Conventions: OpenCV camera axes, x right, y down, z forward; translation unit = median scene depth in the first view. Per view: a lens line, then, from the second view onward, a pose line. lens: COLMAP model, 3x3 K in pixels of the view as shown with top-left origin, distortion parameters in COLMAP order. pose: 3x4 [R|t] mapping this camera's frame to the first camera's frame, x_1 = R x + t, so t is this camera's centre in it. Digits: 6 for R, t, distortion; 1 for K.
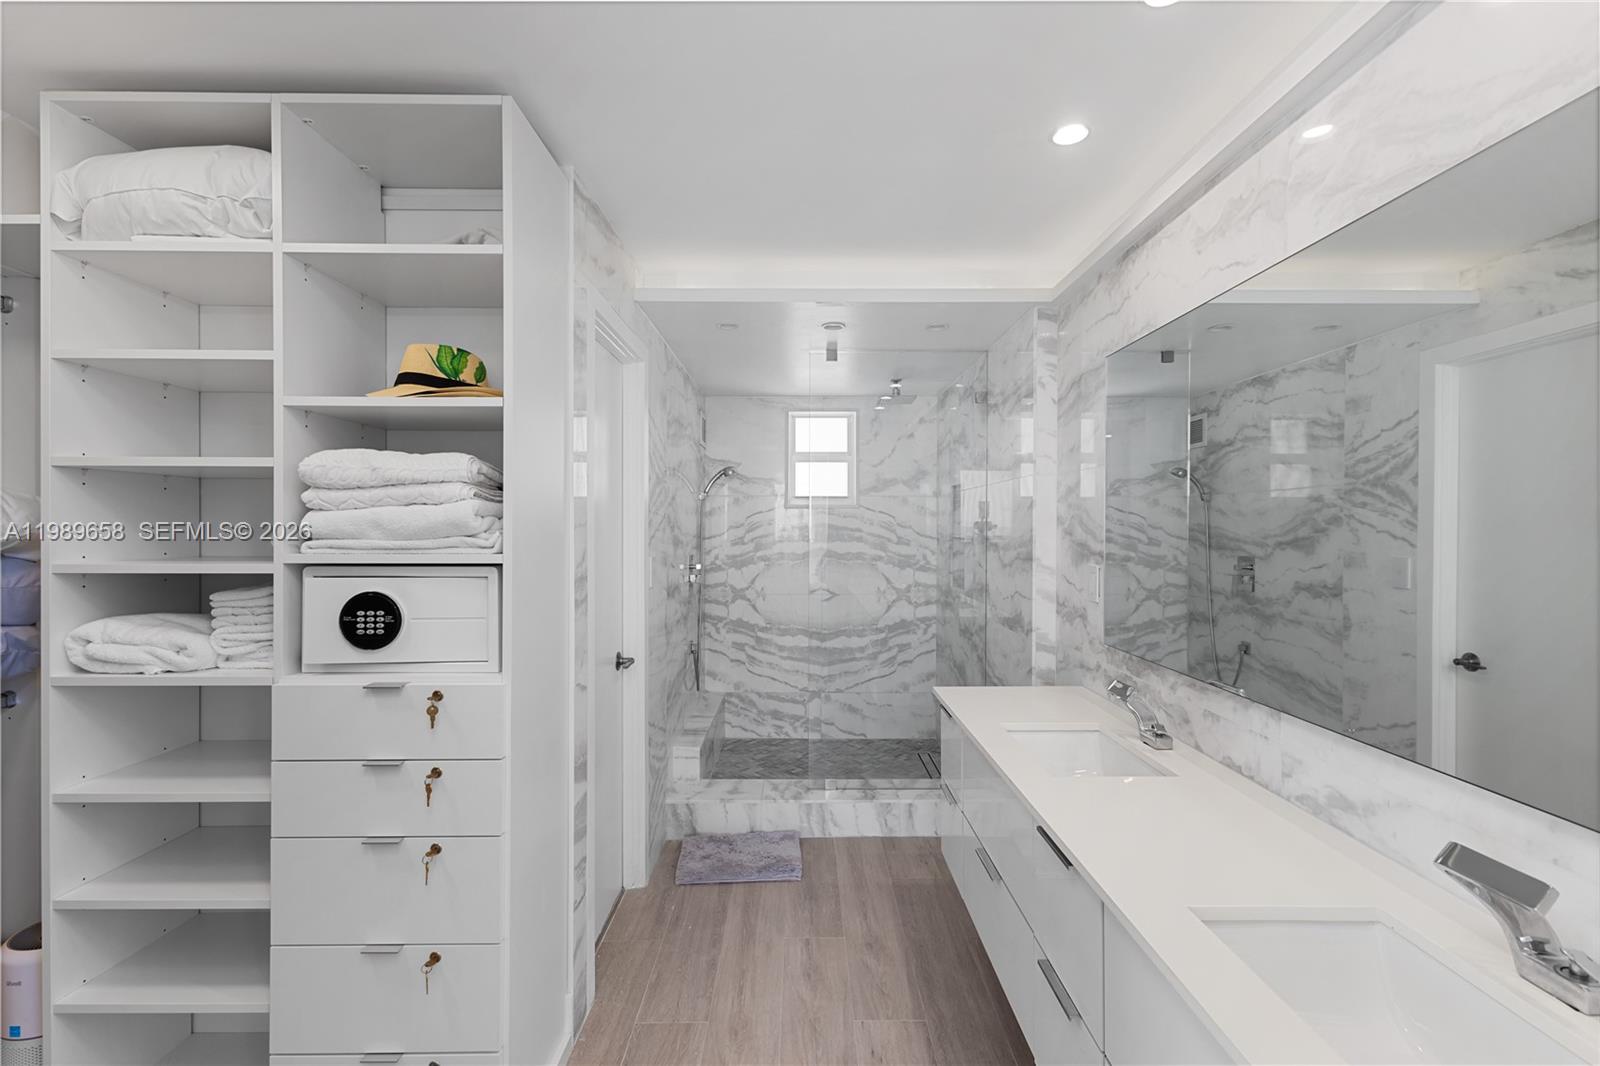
lens RADIAL K [[692.4, 0, 805.5], [0, 692.4, 529.1], [0, 0, 1]] dist [0.020781, -0.007169]
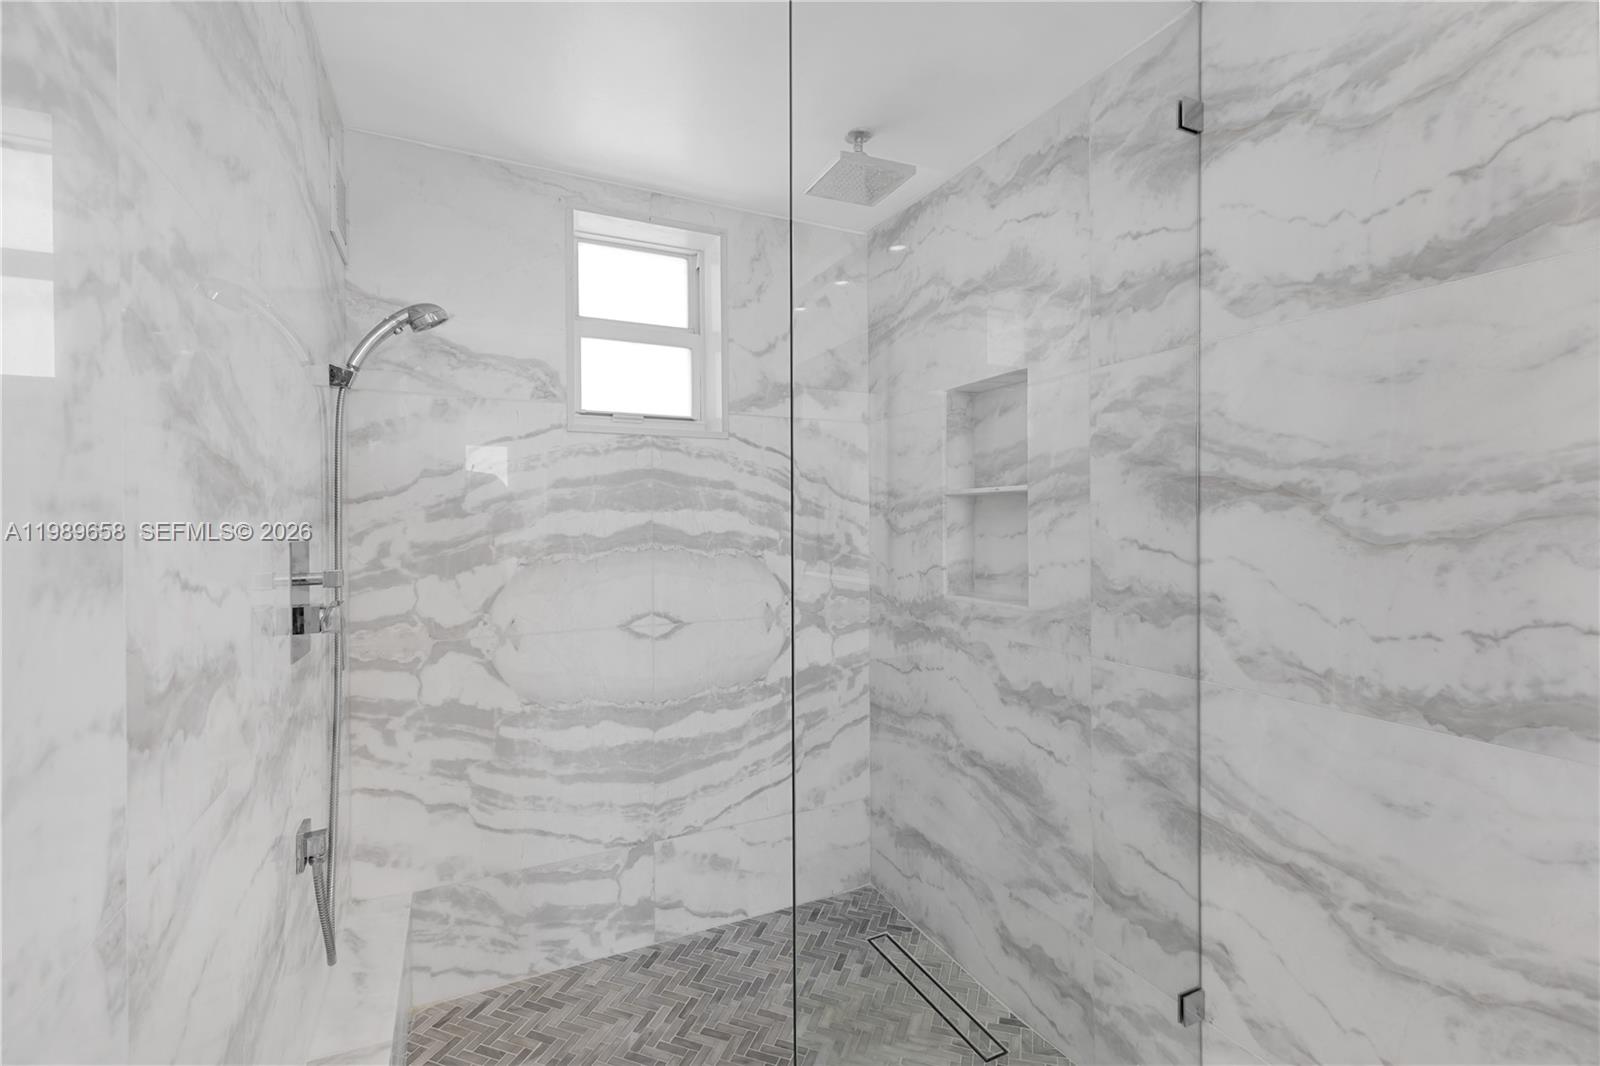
lens RADIAL K [[692.4, 0, 794.2], [0, 692.4, 527.1], [0, 0, 1]] dist [0.020781, -0.007169]
pose [[0.912424, -0.012016, 0.409070, -0.077611], [0.017325, 0.999807, -0.009276, 0.035472], [-0.408880, 0.015551, 0.912456, 0.544353]]
